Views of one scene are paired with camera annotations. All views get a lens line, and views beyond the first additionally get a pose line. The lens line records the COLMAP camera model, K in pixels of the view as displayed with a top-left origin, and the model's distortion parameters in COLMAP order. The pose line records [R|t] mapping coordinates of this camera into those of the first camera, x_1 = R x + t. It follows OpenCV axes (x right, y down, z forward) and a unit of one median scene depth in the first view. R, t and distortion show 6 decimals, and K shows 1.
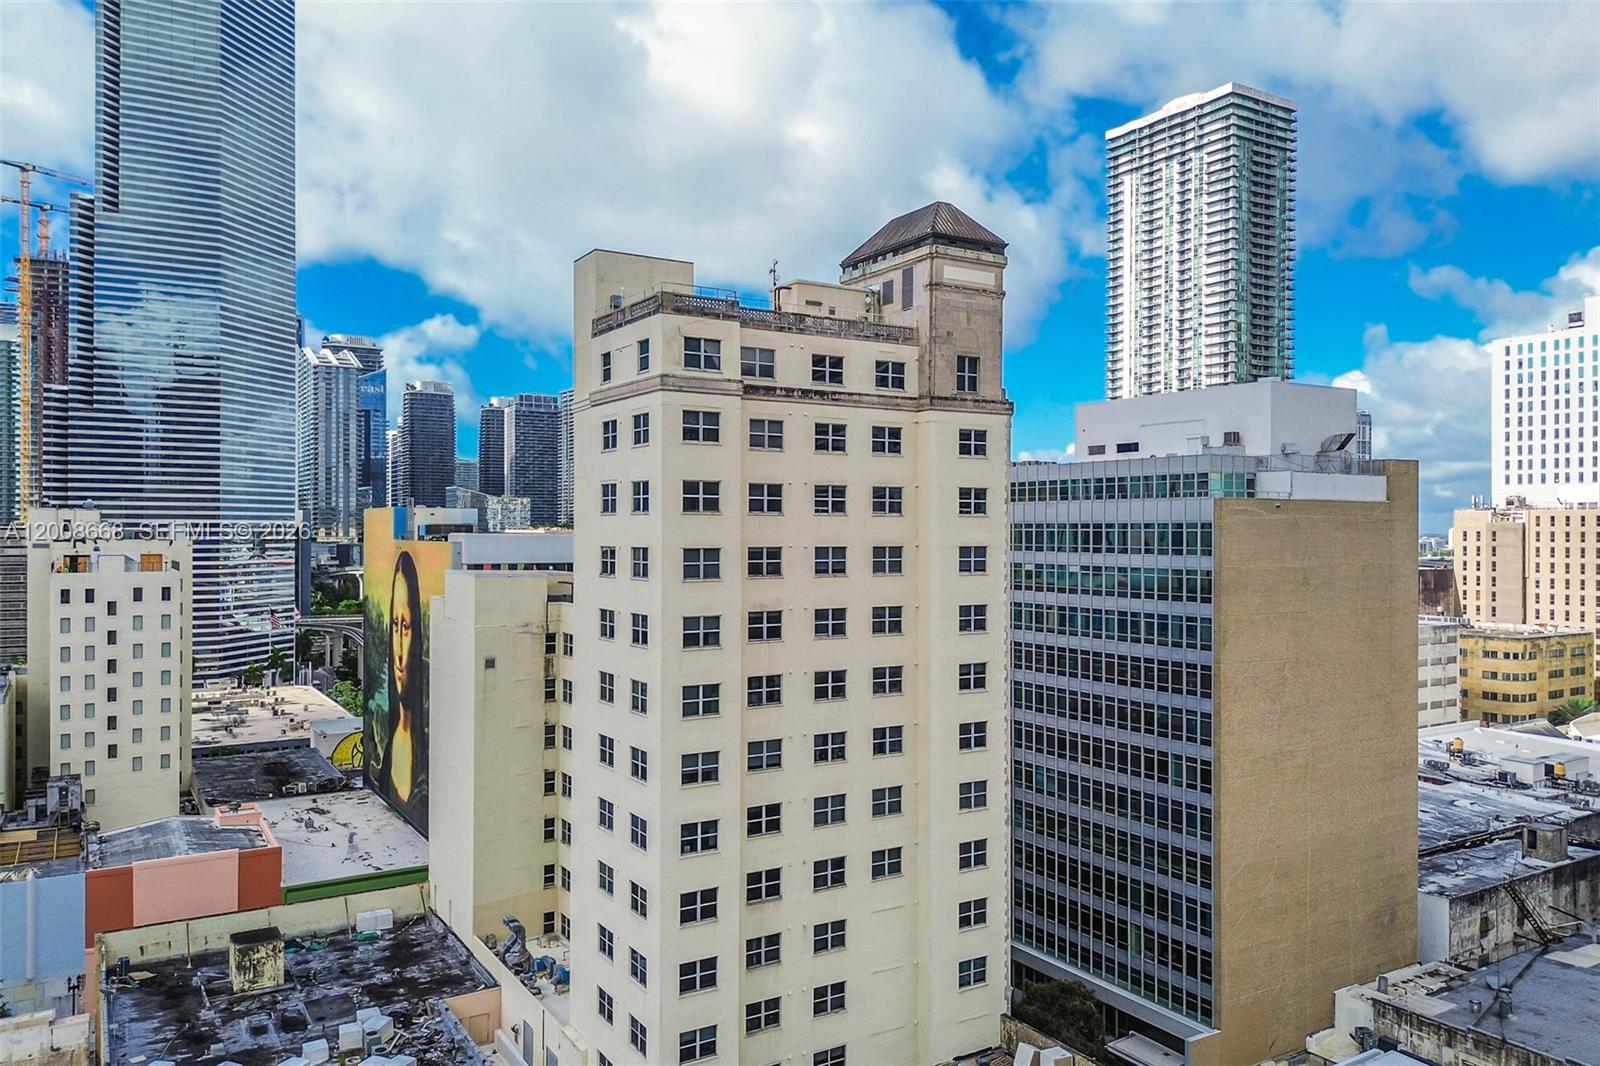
lens RADIAL K [[1166.2, 0, 802.9], [0, 1166.2, 526.1], [0, 0, 1]] dist [0.004879, -0.004192]
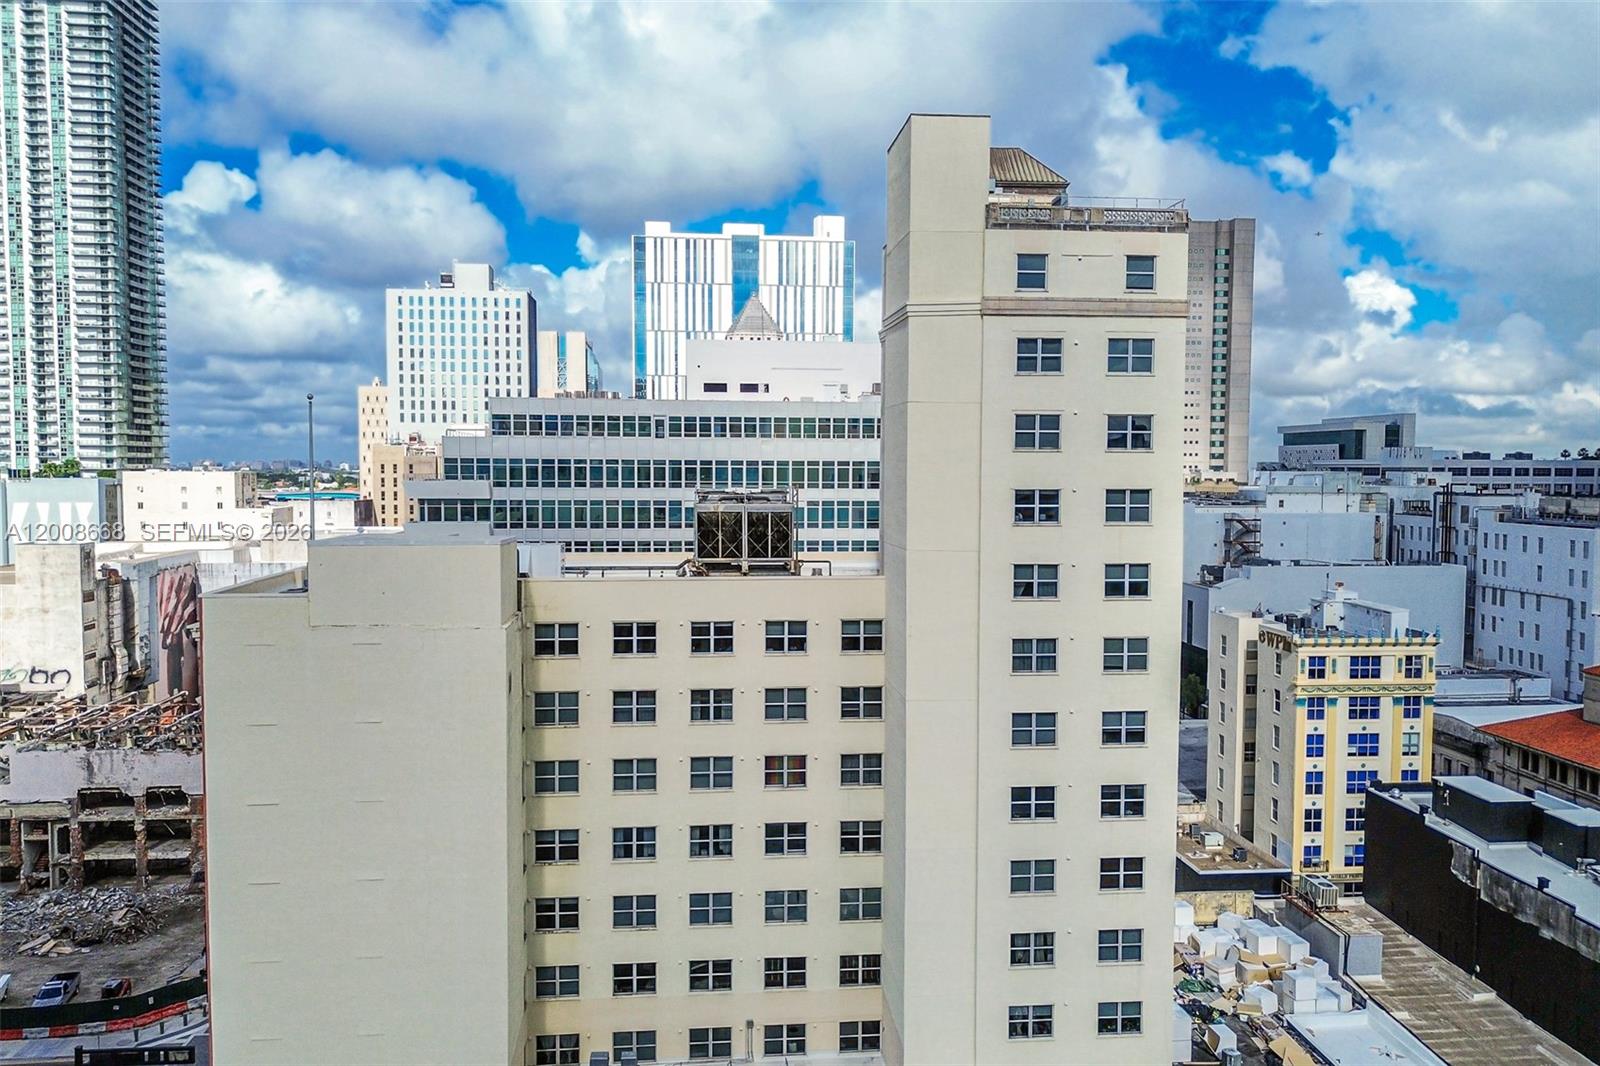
lens RADIAL K [[1148.2, 0, 800.0], [0, 1148.2, 533.0], [0, 0, 1]] dist [0.005596, -0.003295]
pose [[0.433546, -0.052002, 0.899630, -0.225121], [-0.007980, 0.998073, 0.061538, -0.000574], [-0.901096, -0.033858, 0.432296, 0.185448]]
